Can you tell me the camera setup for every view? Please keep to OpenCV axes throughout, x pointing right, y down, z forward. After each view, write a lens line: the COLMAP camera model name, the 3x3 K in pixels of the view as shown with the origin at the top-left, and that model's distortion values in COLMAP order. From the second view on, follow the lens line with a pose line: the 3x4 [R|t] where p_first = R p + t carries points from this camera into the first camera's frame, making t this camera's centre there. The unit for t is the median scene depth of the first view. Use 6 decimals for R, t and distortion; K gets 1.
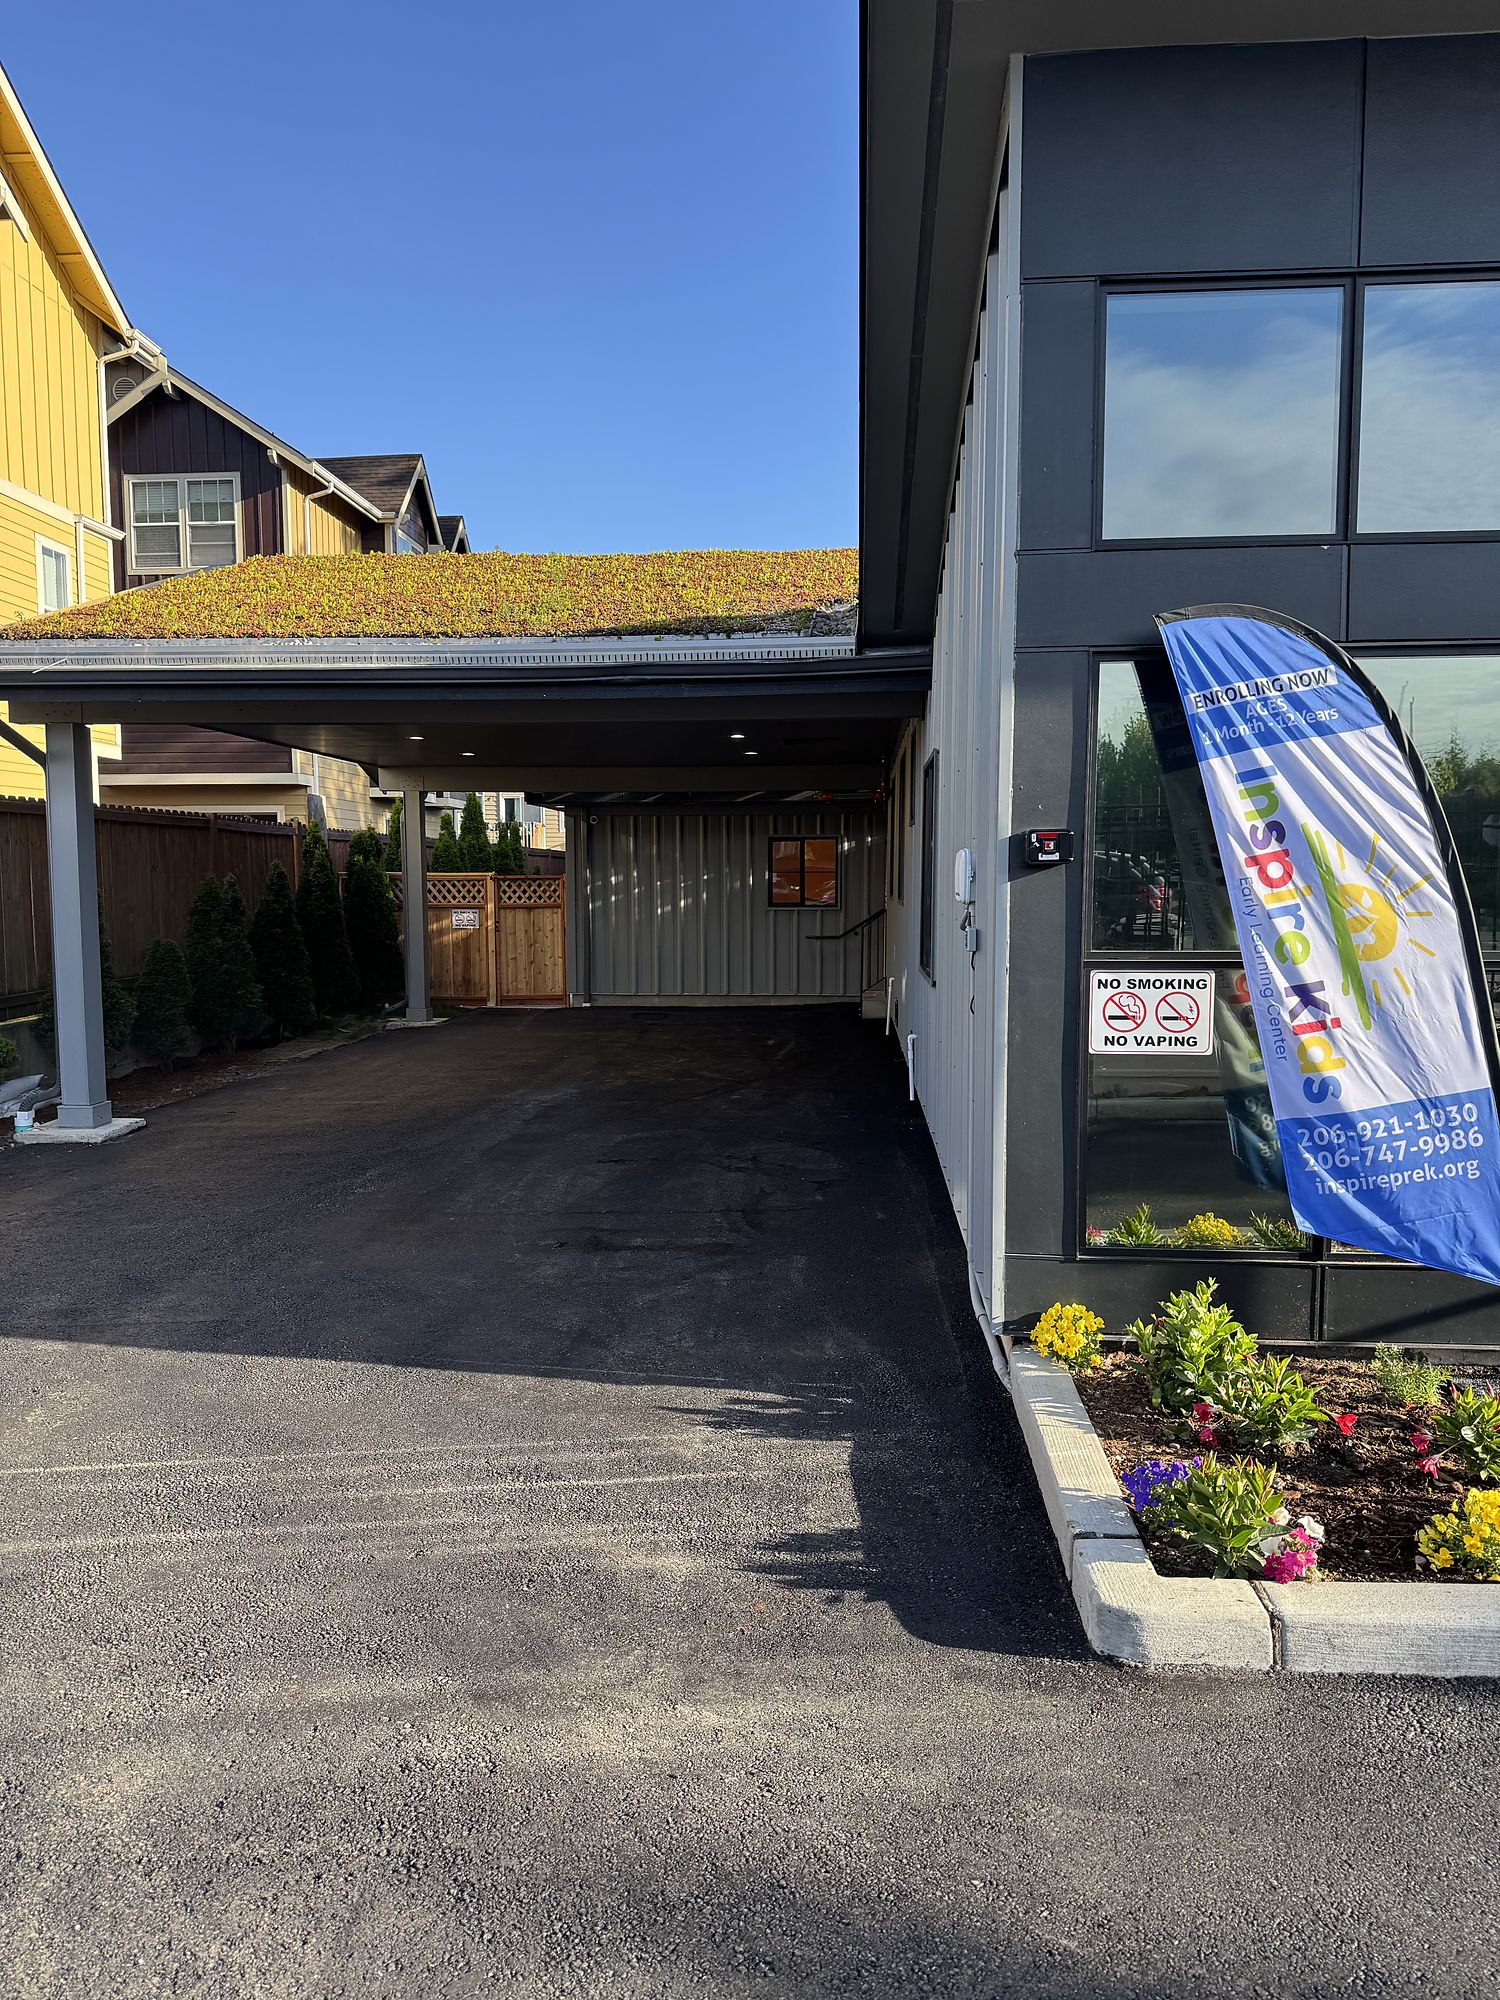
lens RADIAL K [[1392.6, 0, 756.9], [0, 1392.6, 1006.6], [0, 0, 1]] dist [0.031303, 0.000561]
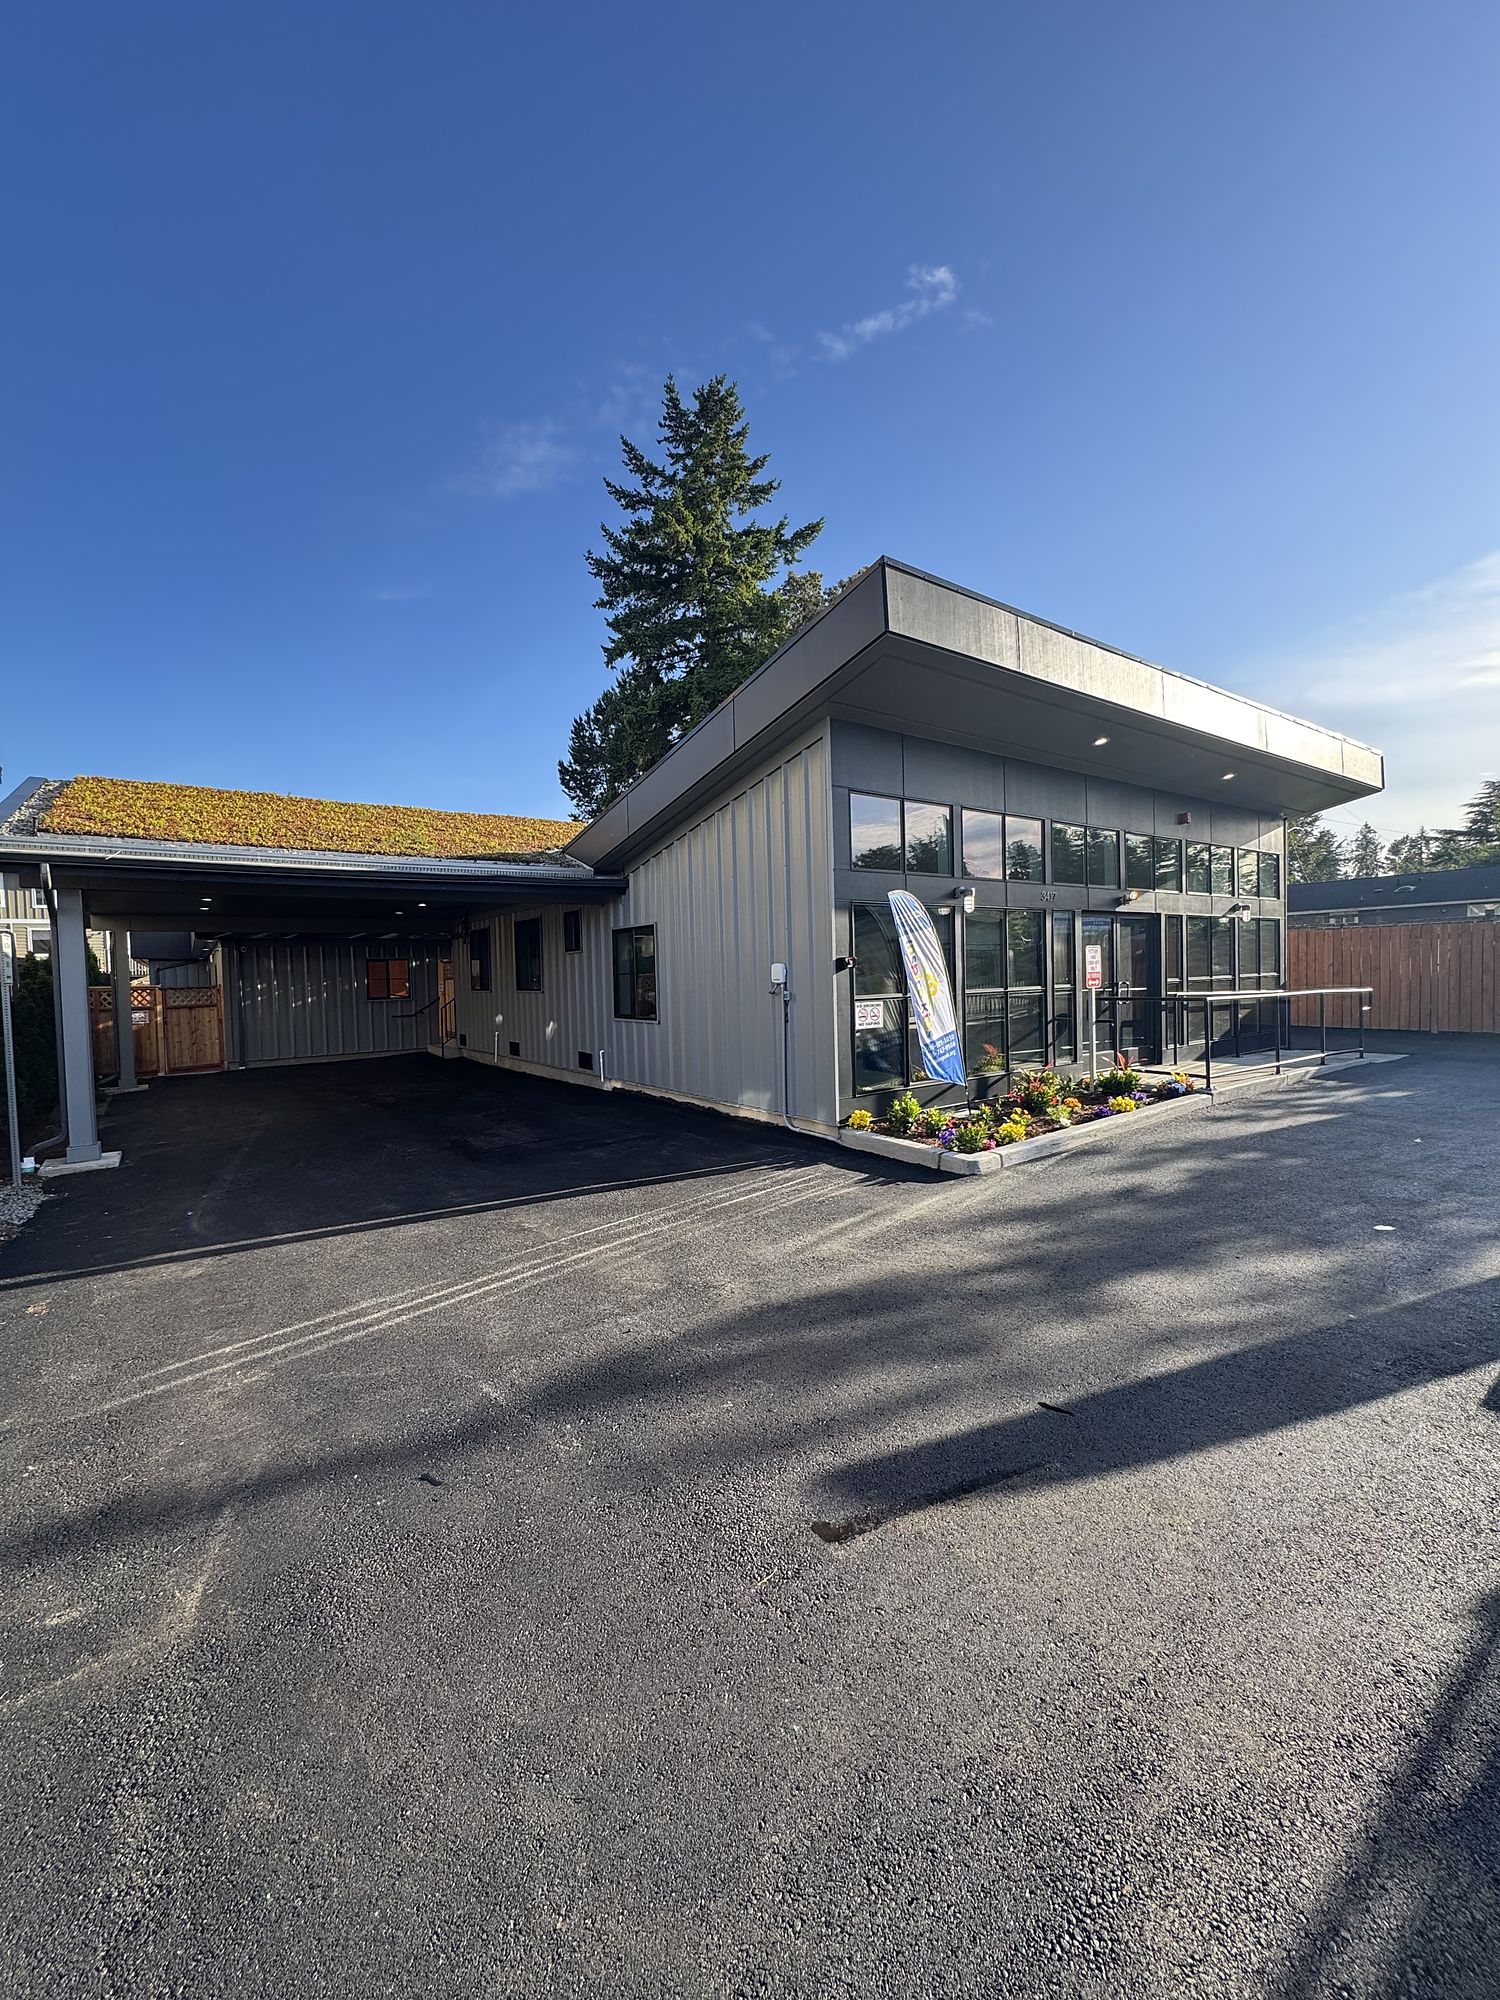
lens RADIAL K [[795.7, 0, 751.7], [0, 795.7, 995.8], [0, 0, 1]] dist [-0.001568, 0.000517]
pose [[0.775089, -0.038252, 0.630693, -0.508902], [0.082993, 0.995681, -0.041605, 0.006587], [-0.626378, 0.084591, 0.774916, -0.108323]]
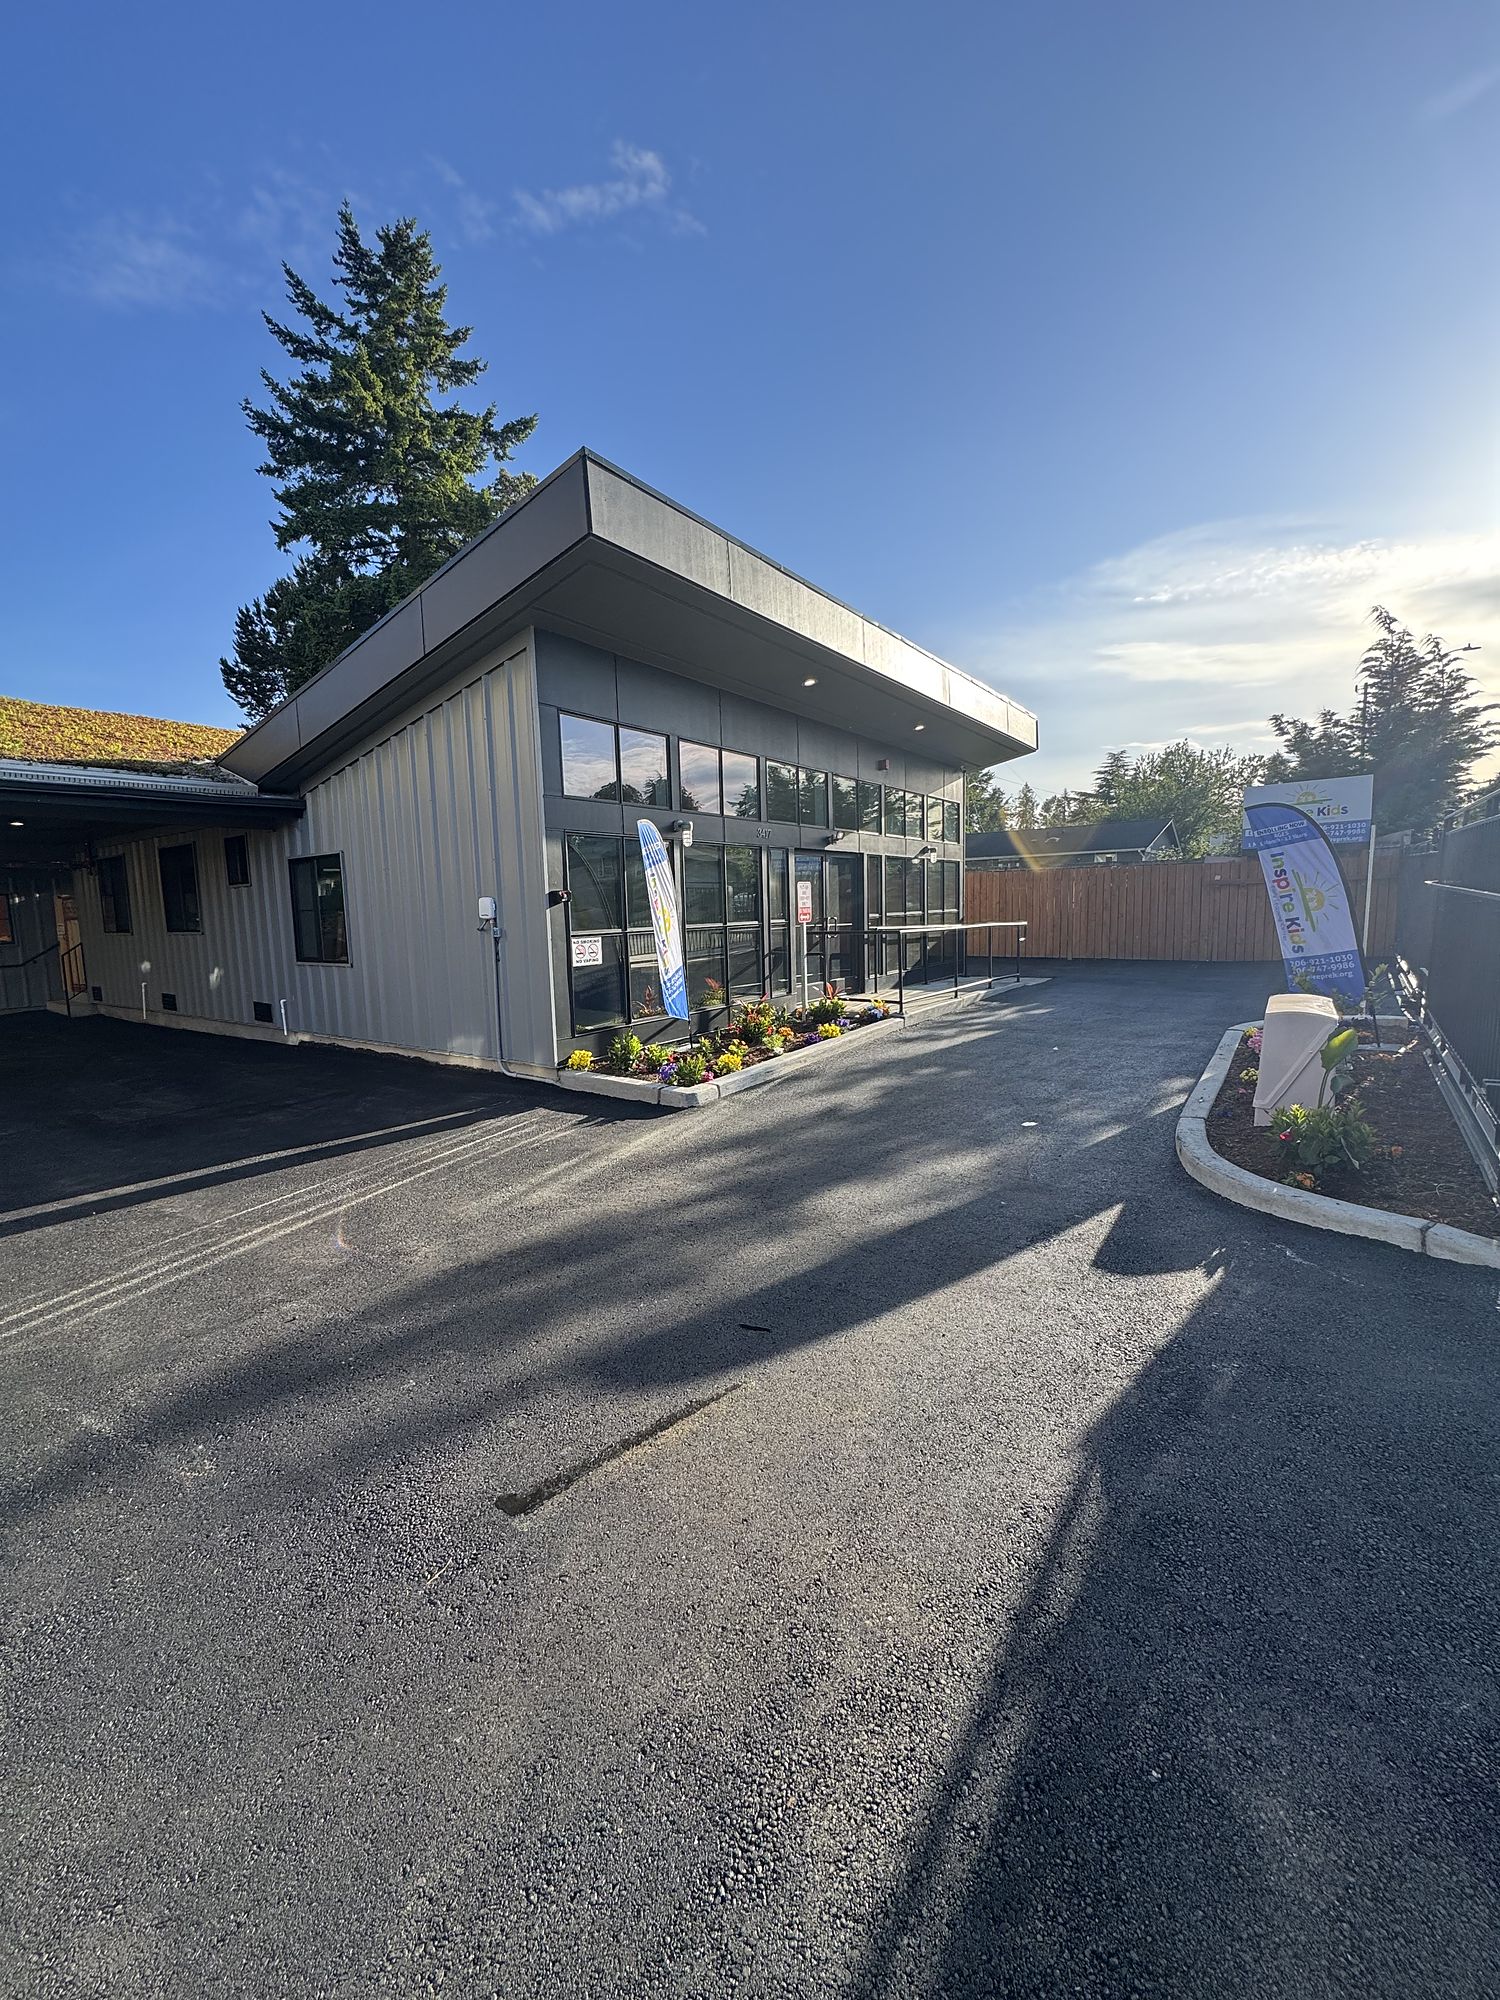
lens RADIAL K [[795.7, 0, 751.7], [0, 795.7, 994.5], [0, 0, 1]] dist [-0.001568, 0.000517]
pose [[0.529805, -0.107754, 0.841247, -0.477644], [0.103440, 0.992701, 0.062008, 0.012924], [-0.841788, 0.054167, 0.537084, -0.104644]]
